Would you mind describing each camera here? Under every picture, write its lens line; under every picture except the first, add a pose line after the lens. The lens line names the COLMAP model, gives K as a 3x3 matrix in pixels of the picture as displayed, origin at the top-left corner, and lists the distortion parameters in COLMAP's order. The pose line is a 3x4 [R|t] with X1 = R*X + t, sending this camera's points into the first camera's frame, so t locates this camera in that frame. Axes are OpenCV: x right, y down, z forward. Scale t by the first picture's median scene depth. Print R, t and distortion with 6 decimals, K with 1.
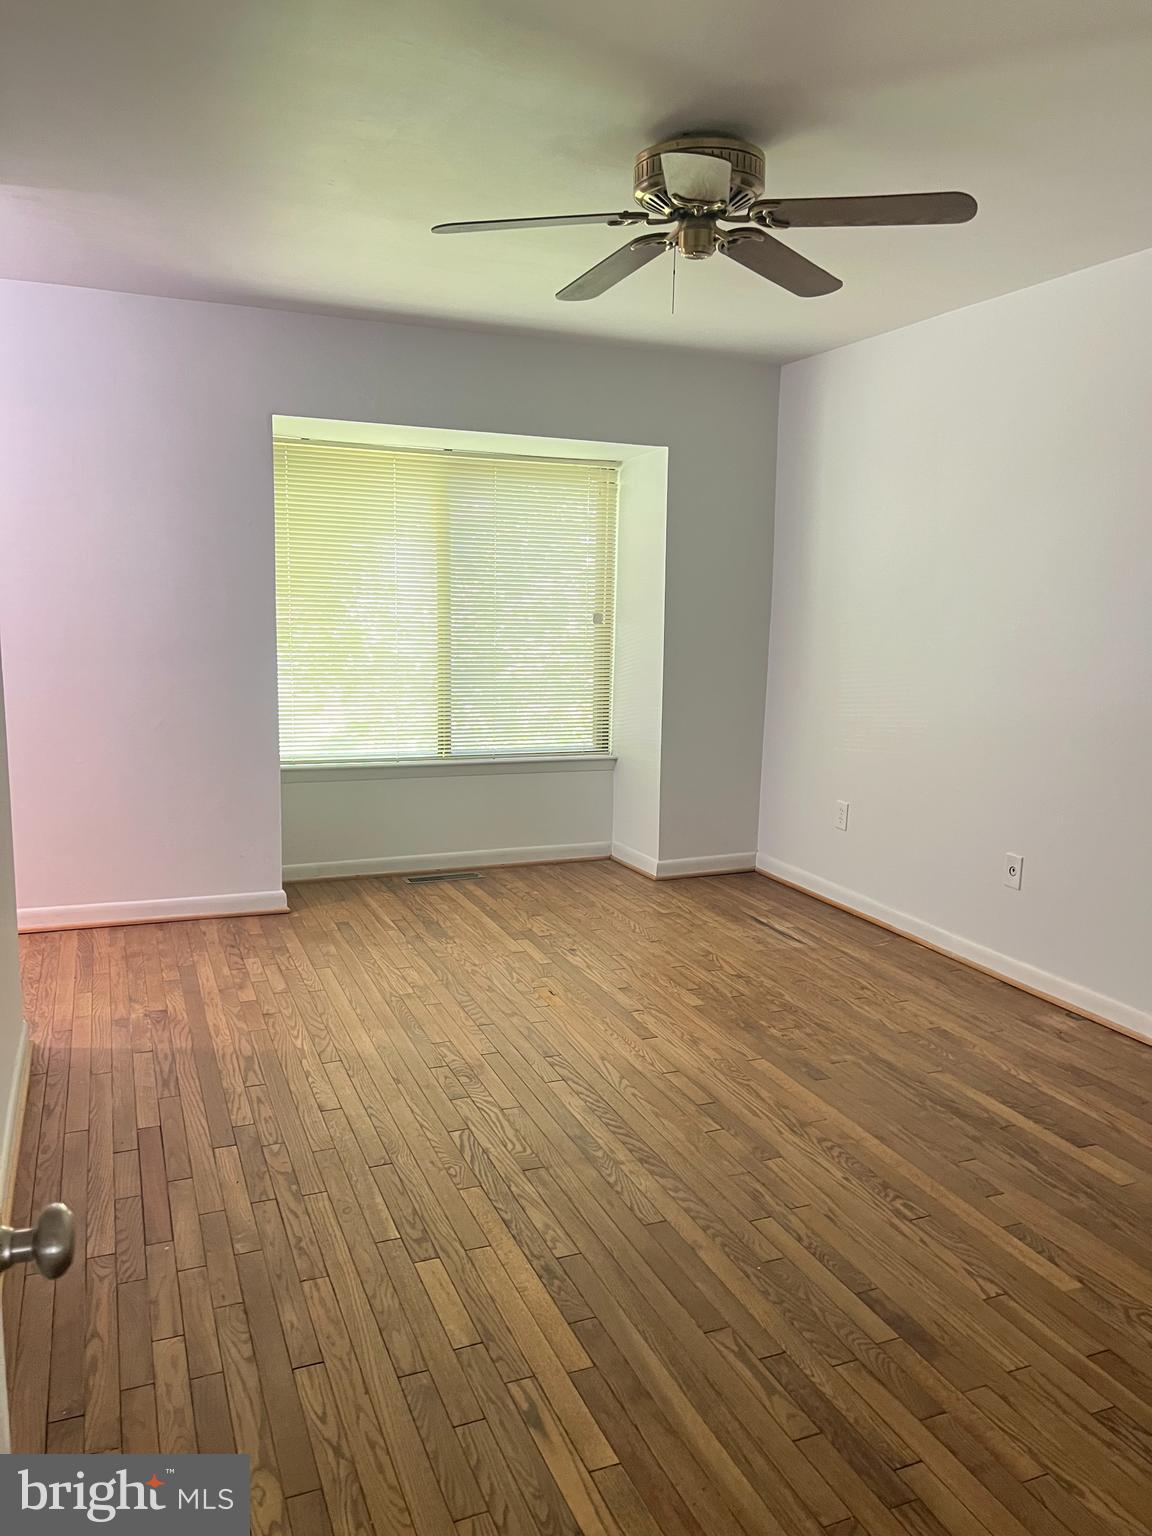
lens RADIAL K [[1147.8, 0, 575.9], [0, 1147.8, 767.8], [0, 0, 1]] dist [0.052289, -0.062852]
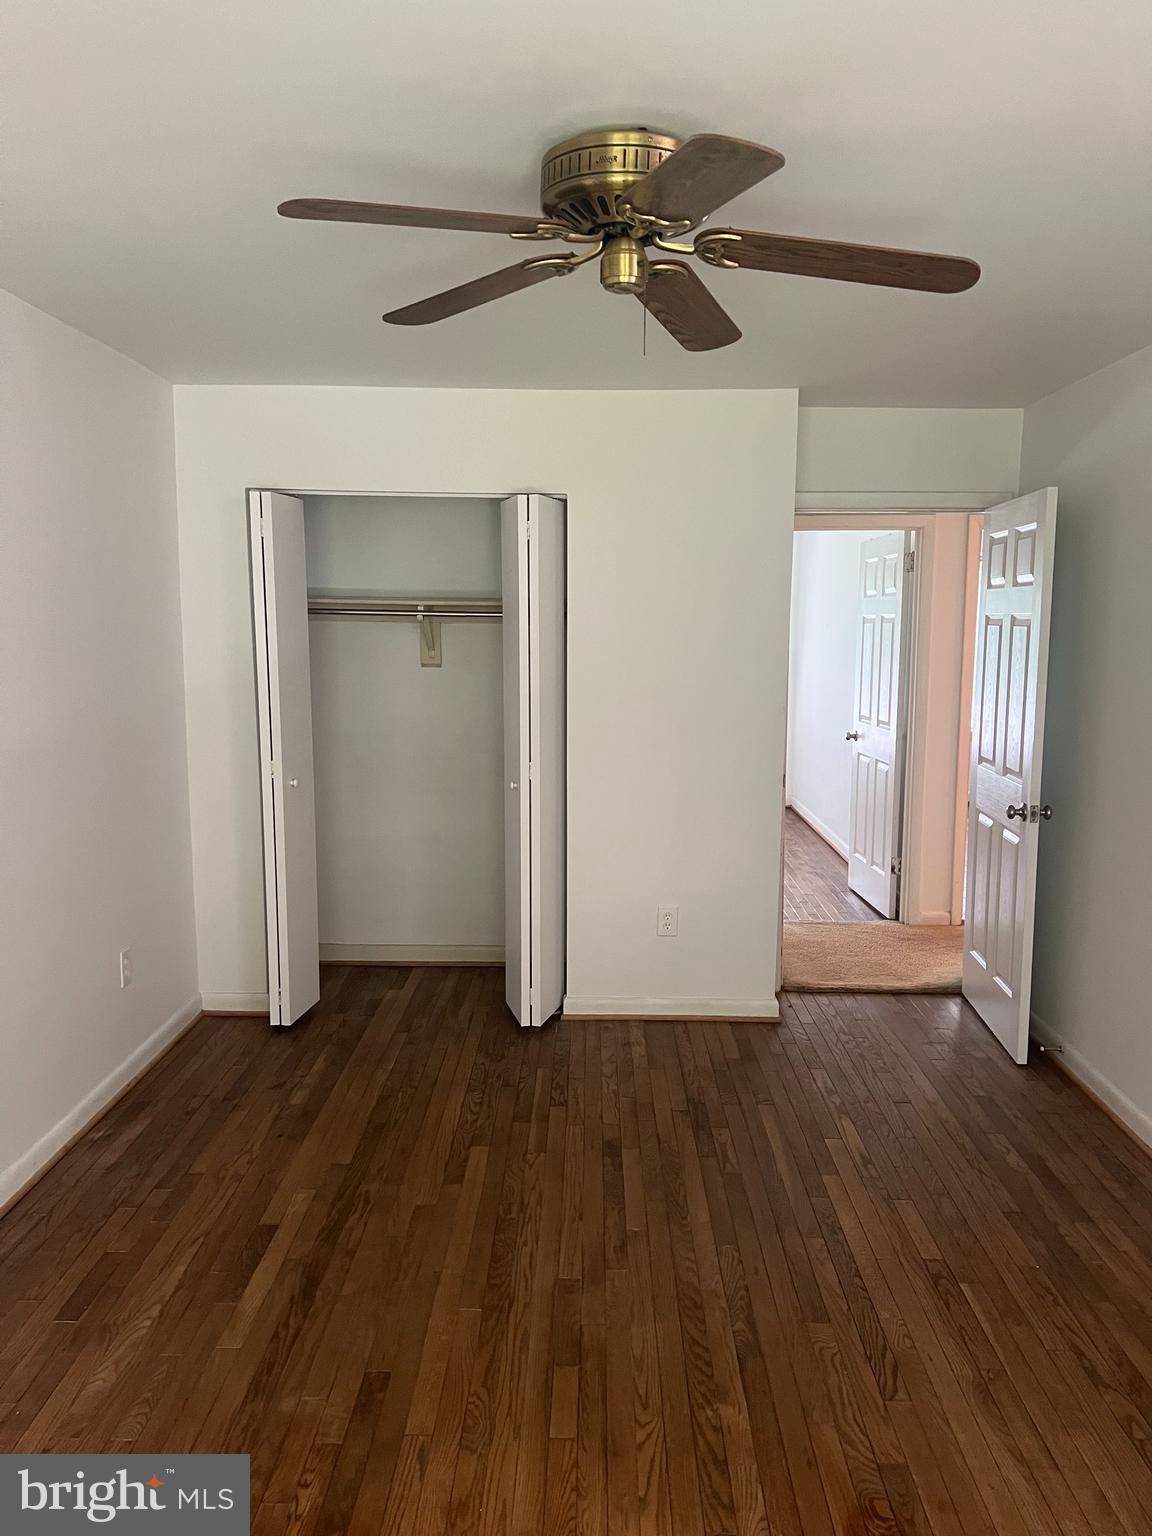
lens RADIAL K [[1147.8, 0, 577.1], [0, 1147.8, 766.2], [0, 0, 1]] dist [0.052289, -0.062852]
pose [[-0.918534, -0.070980, 0.388918, -0.191551], [0.039881, 0.962096, 0.269779, -0.350628], [-0.393325, 0.263311, -0.880887, 1.794487]]
